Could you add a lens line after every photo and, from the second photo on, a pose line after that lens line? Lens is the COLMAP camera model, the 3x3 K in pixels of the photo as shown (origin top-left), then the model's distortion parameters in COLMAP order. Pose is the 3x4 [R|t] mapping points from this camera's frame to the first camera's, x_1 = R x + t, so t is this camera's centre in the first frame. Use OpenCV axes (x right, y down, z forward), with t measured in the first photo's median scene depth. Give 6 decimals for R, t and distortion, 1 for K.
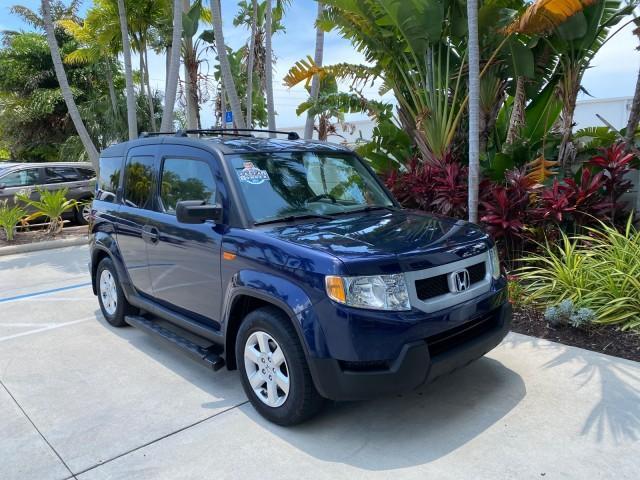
lens RADIAL K [[493.4, 0, 316.9], [0, 493.4, 239.9], [0, 0, 1]] dist [0.003010, 0.001134]
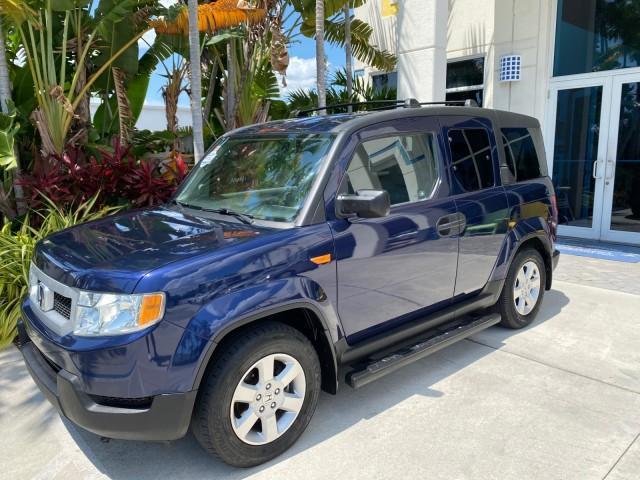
lens RADIAL K [[495.1, 0, 320.0], [0, 495.1, 240.0], [0, 0, 1]] dist [-0.001822, -0.000124]
pose [[0.025074, -0.153585, 0.987817, -0.584592], [0.172303, 0.974004, 0.147064, -0.075606], [-0.984725, 0.166516, 0.050885, 0.610171]]
